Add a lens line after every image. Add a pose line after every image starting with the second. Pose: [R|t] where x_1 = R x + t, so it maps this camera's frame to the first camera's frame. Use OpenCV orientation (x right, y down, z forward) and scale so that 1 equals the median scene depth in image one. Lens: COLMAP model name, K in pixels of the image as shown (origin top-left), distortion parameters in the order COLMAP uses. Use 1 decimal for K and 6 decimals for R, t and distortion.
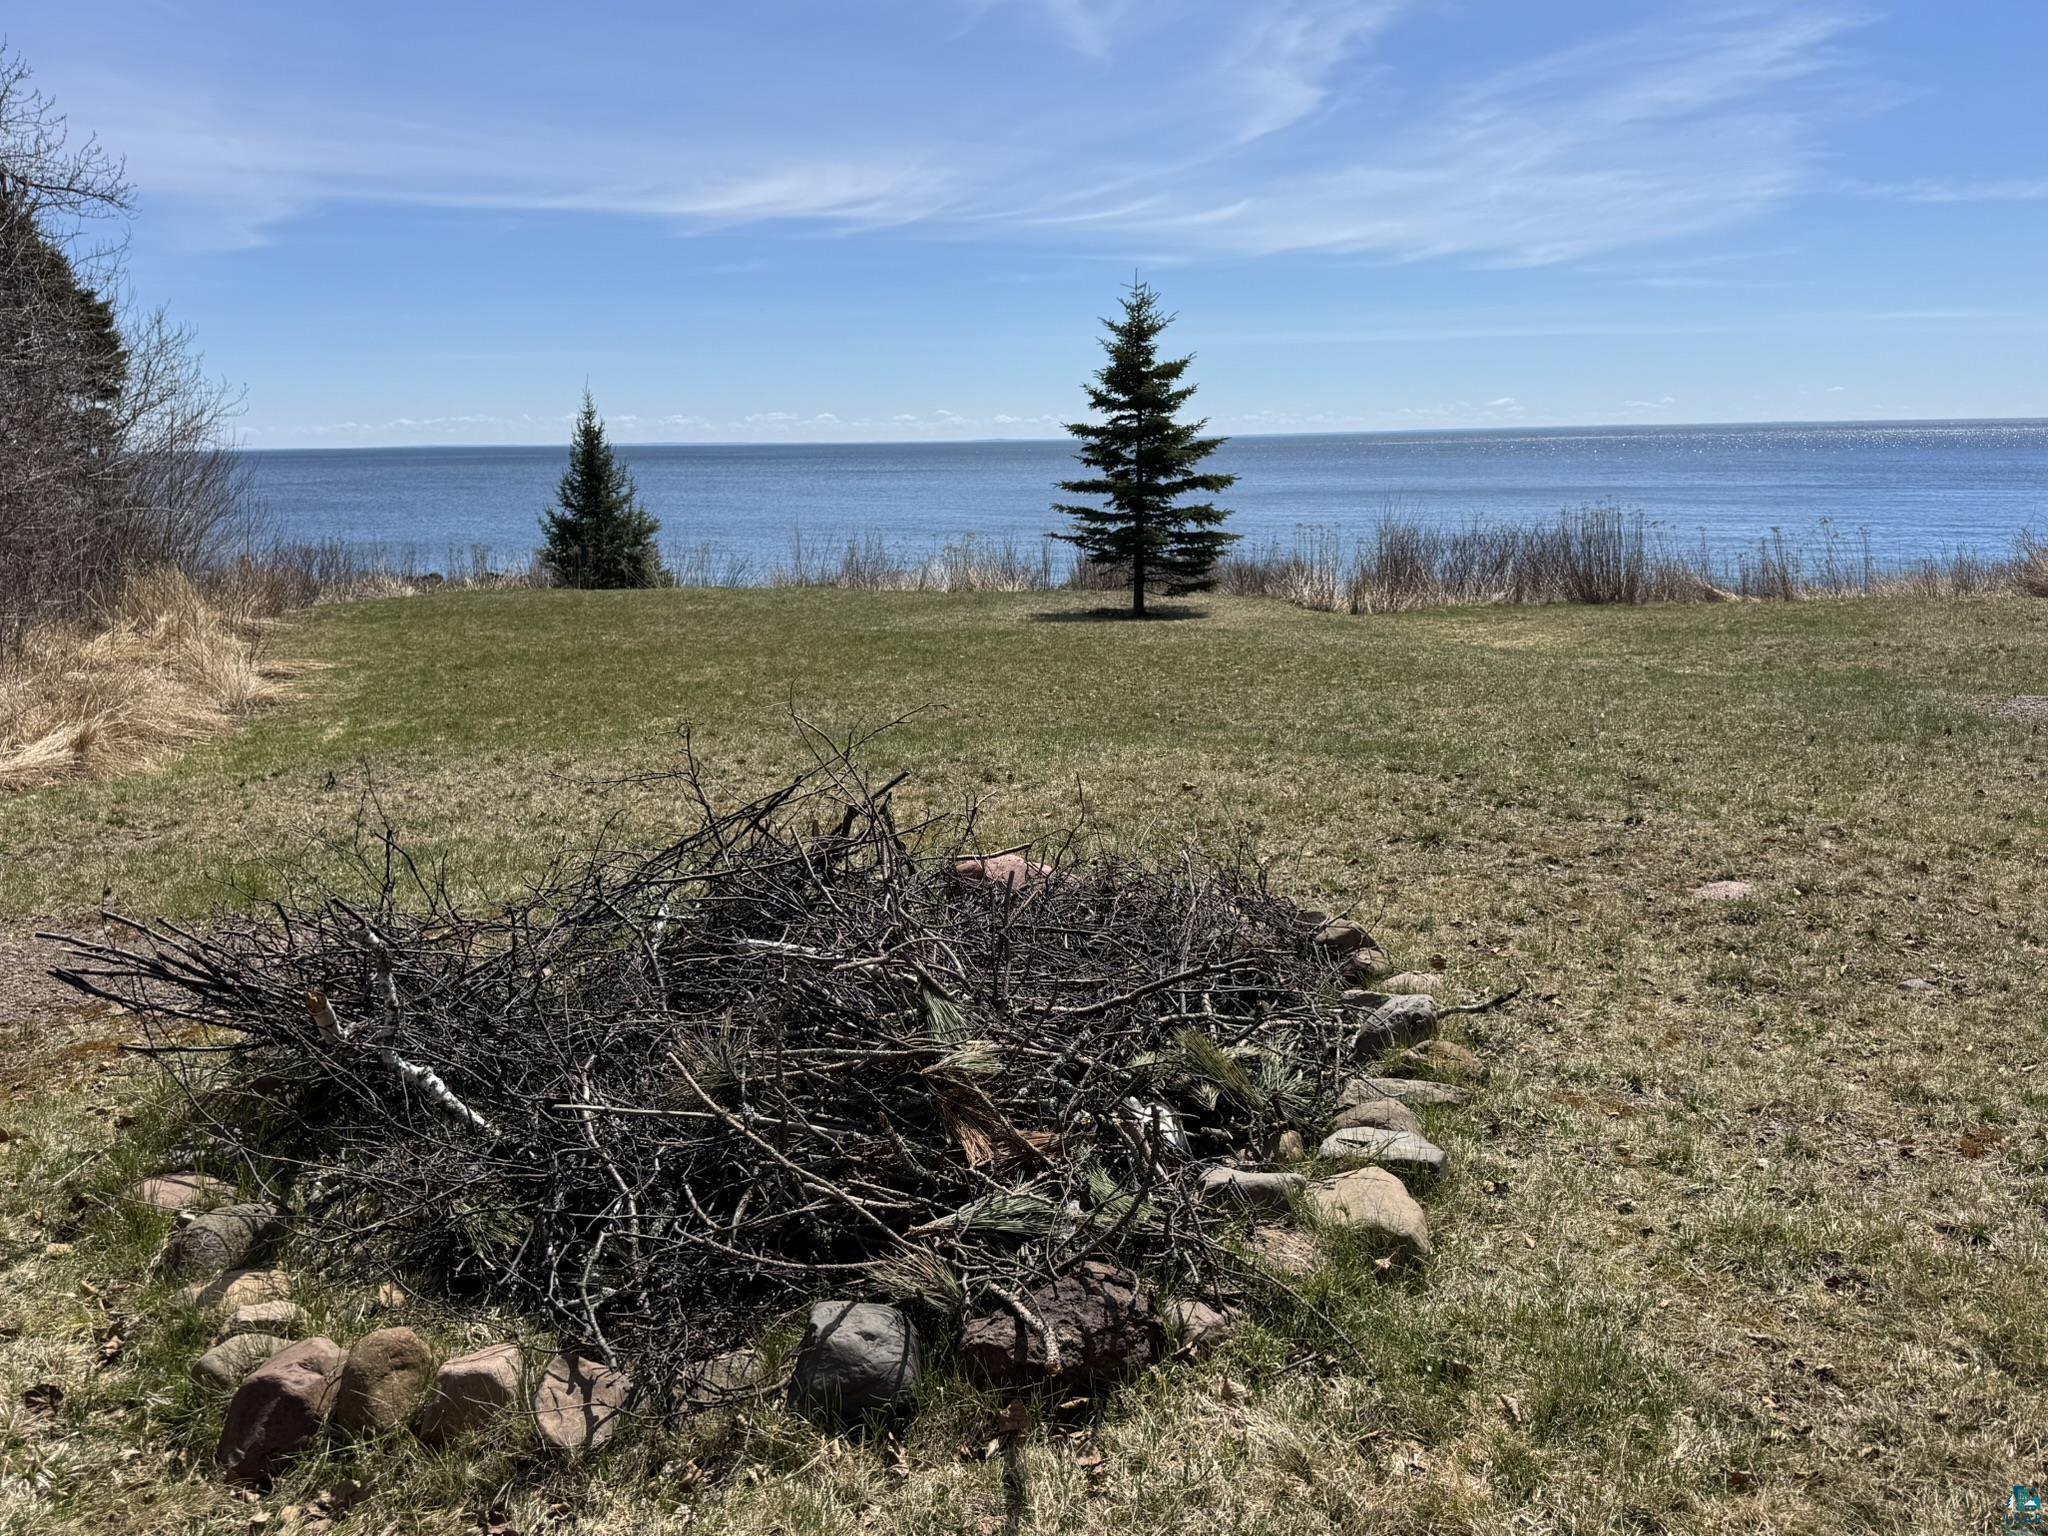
lens RADIAL K [[1666.0, 0, 1058.7], [0, 1666.0, 773.1], [0, 0, 1]] dist [0.078773, -0.115064]
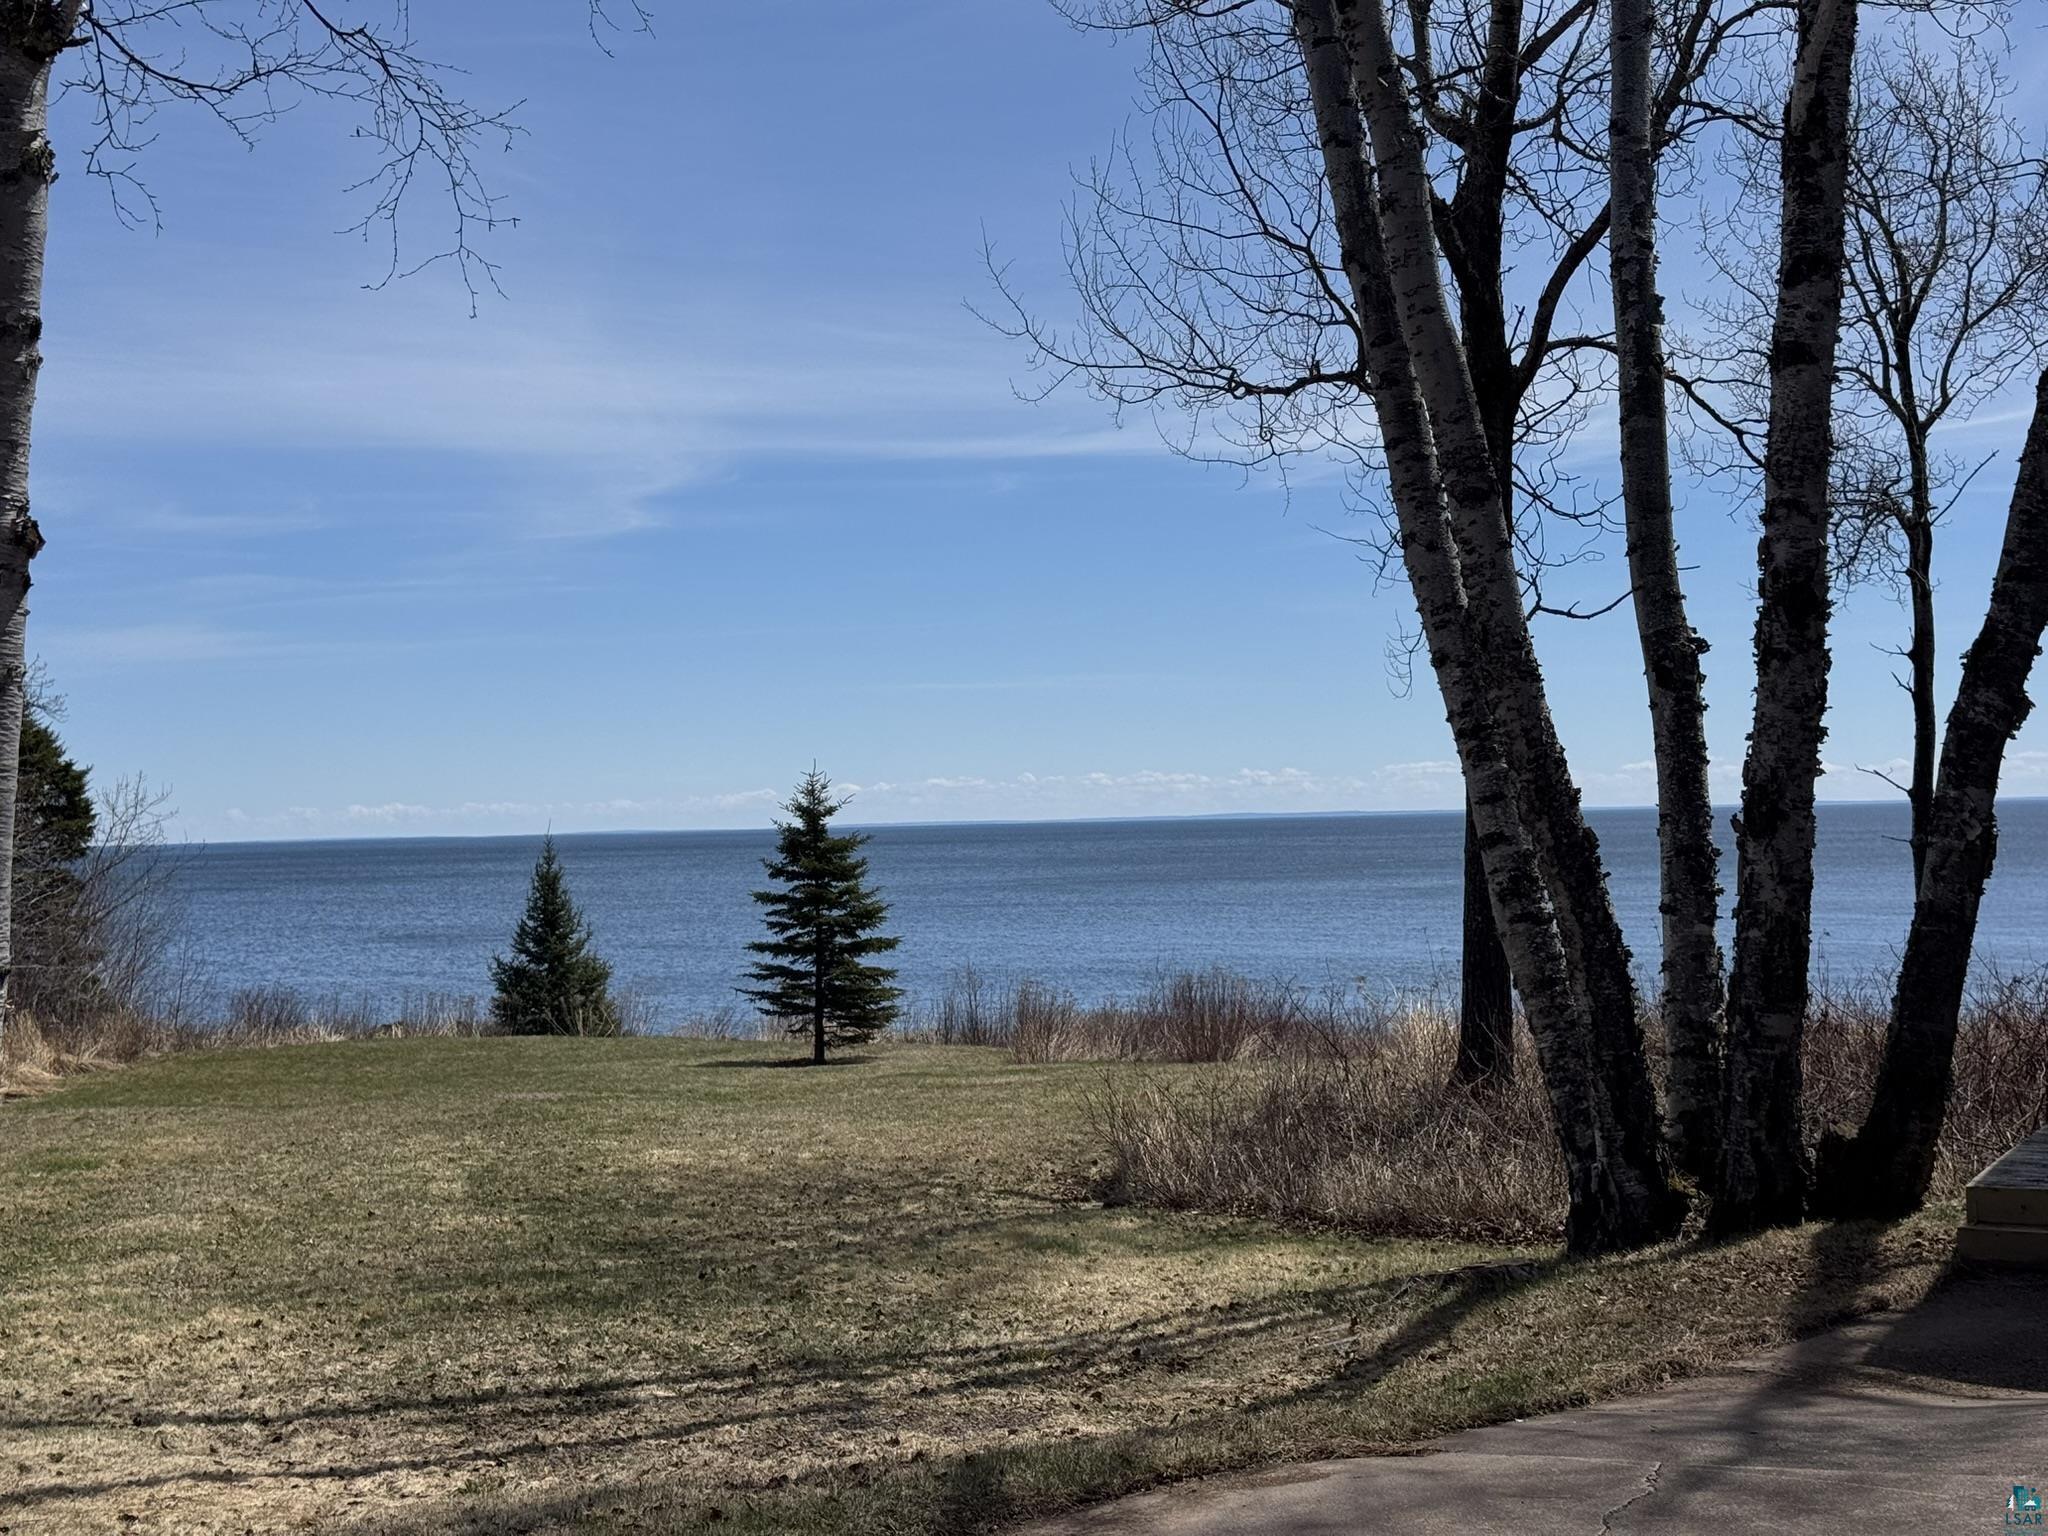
lens RADIAL K [[2925.4, 0, 1016.5], [0, 2925.4, 772.4], [0, 0, 1]] dist [0.038945, 0.000000]
pose [[0.956730, -0.005248, -0.290931, 0.593457], [-0.056009, 0.977819, -0.201825, 0.078907], [0.285537, 0.209387, 0.935214, -0.640813]]
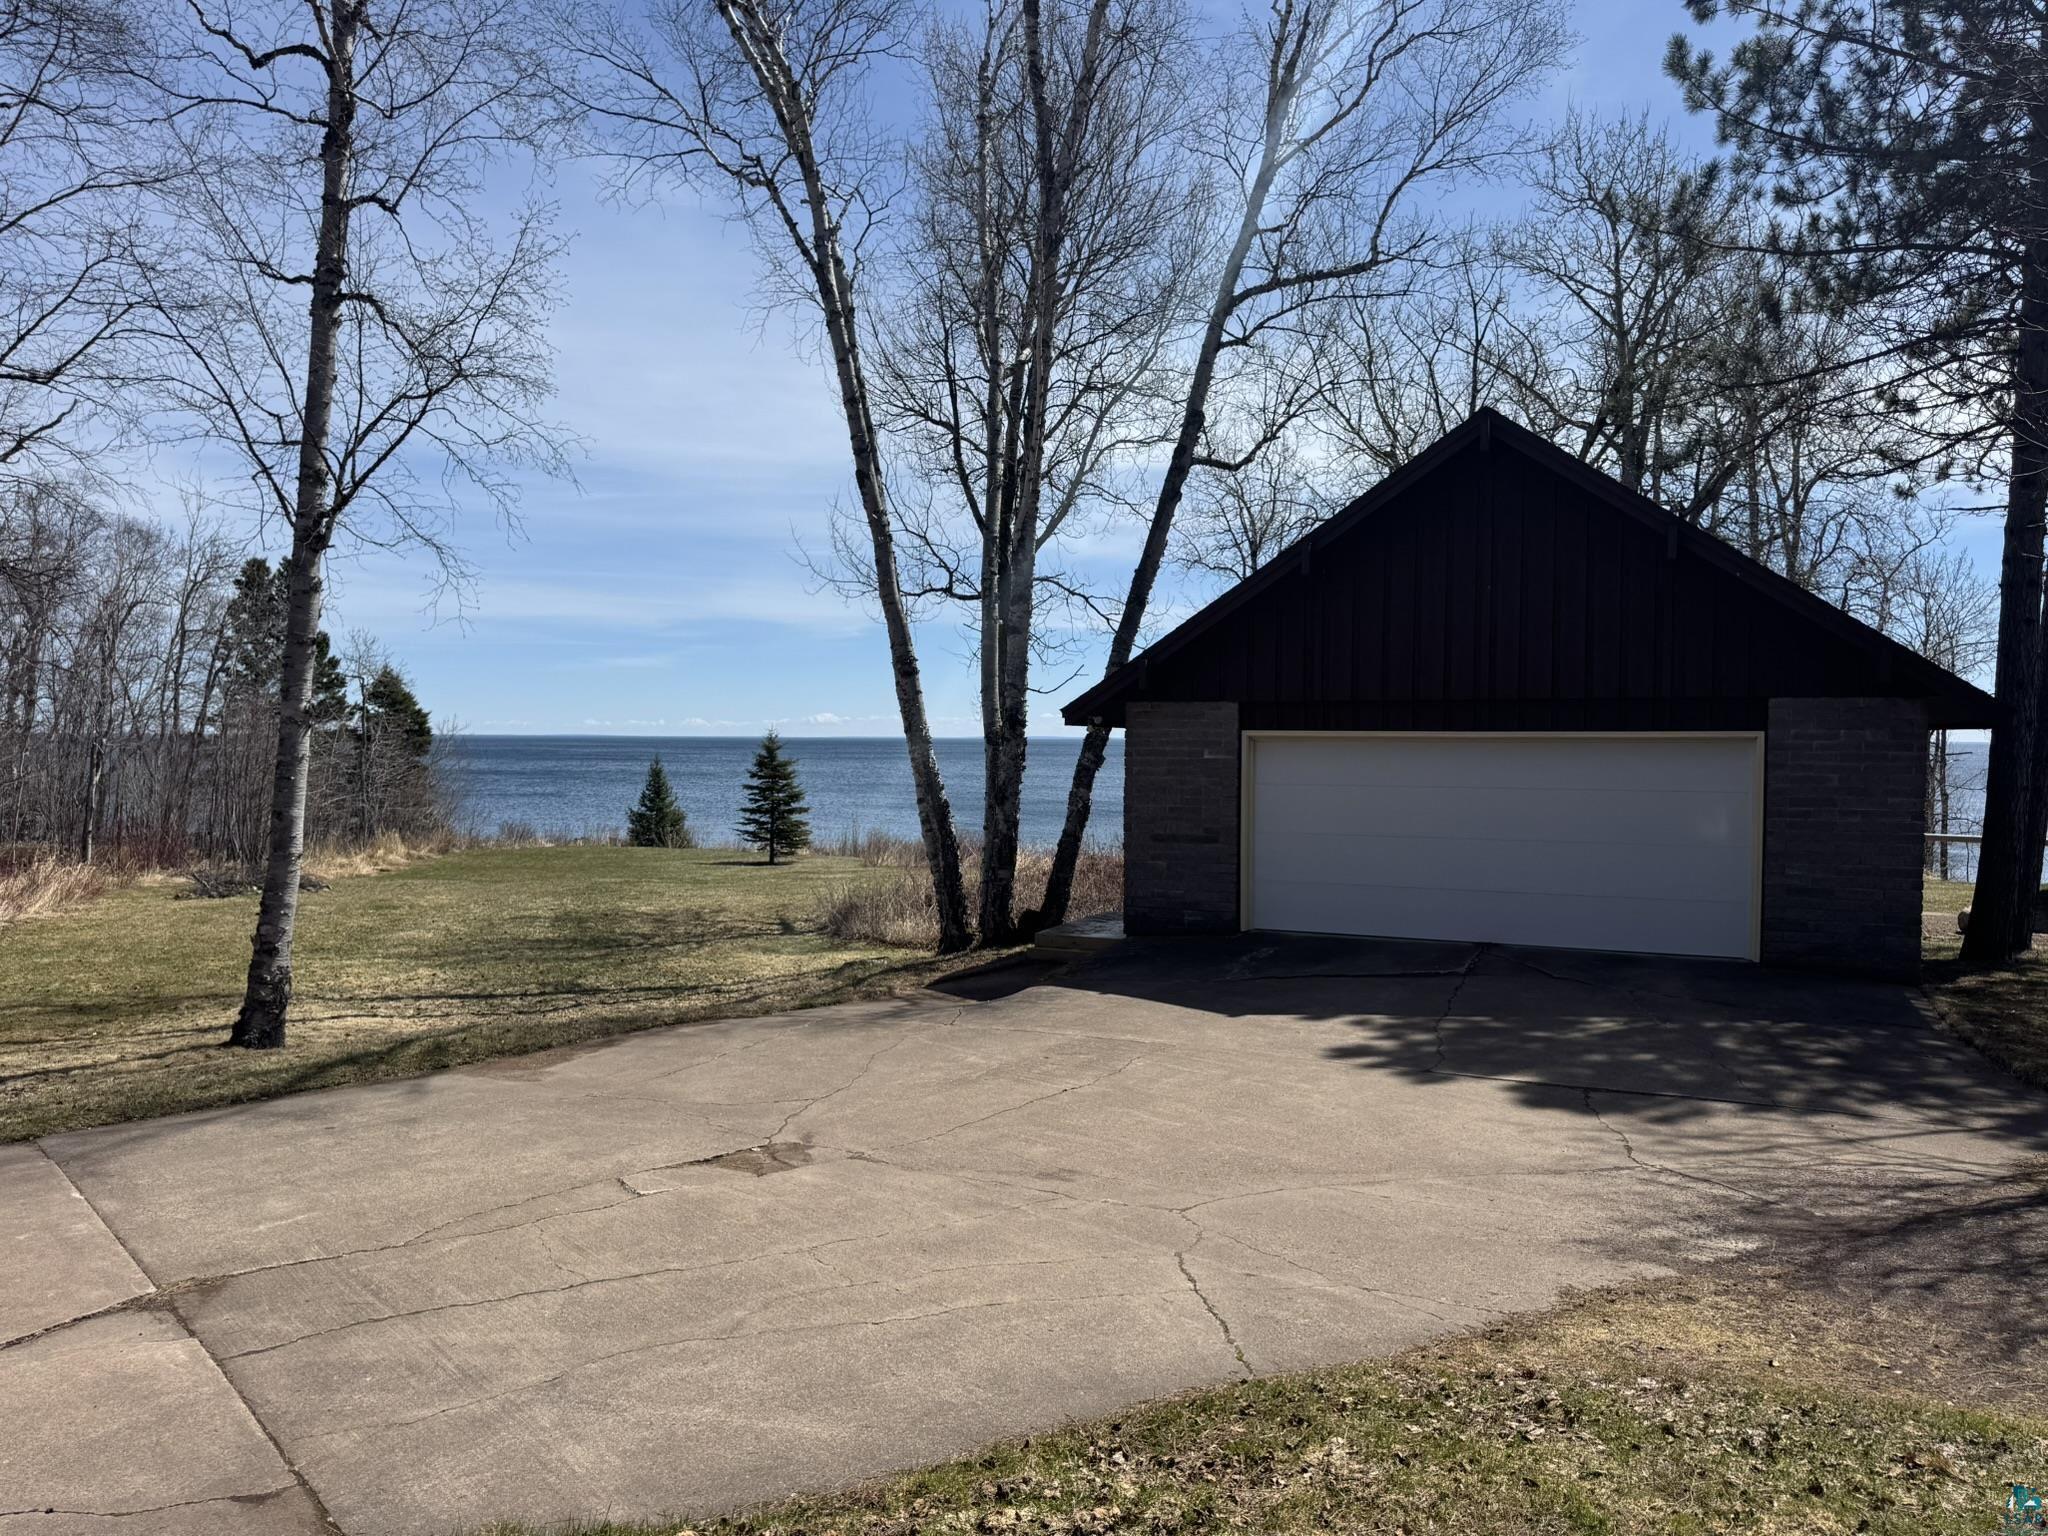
lens RADIAL K [[1461.0, 0, 1048.7], [0, 1461.0, 777.2], [0, 0, 1]] dist [0.029673, -0.055556]
pose [[0.976667, 0.035551, -0.211794, 0.702621], [-0.071774, 0.983530, -0.165884, 0.079384], [0.202409, 0.177215, 0.963133, -0.752997]]
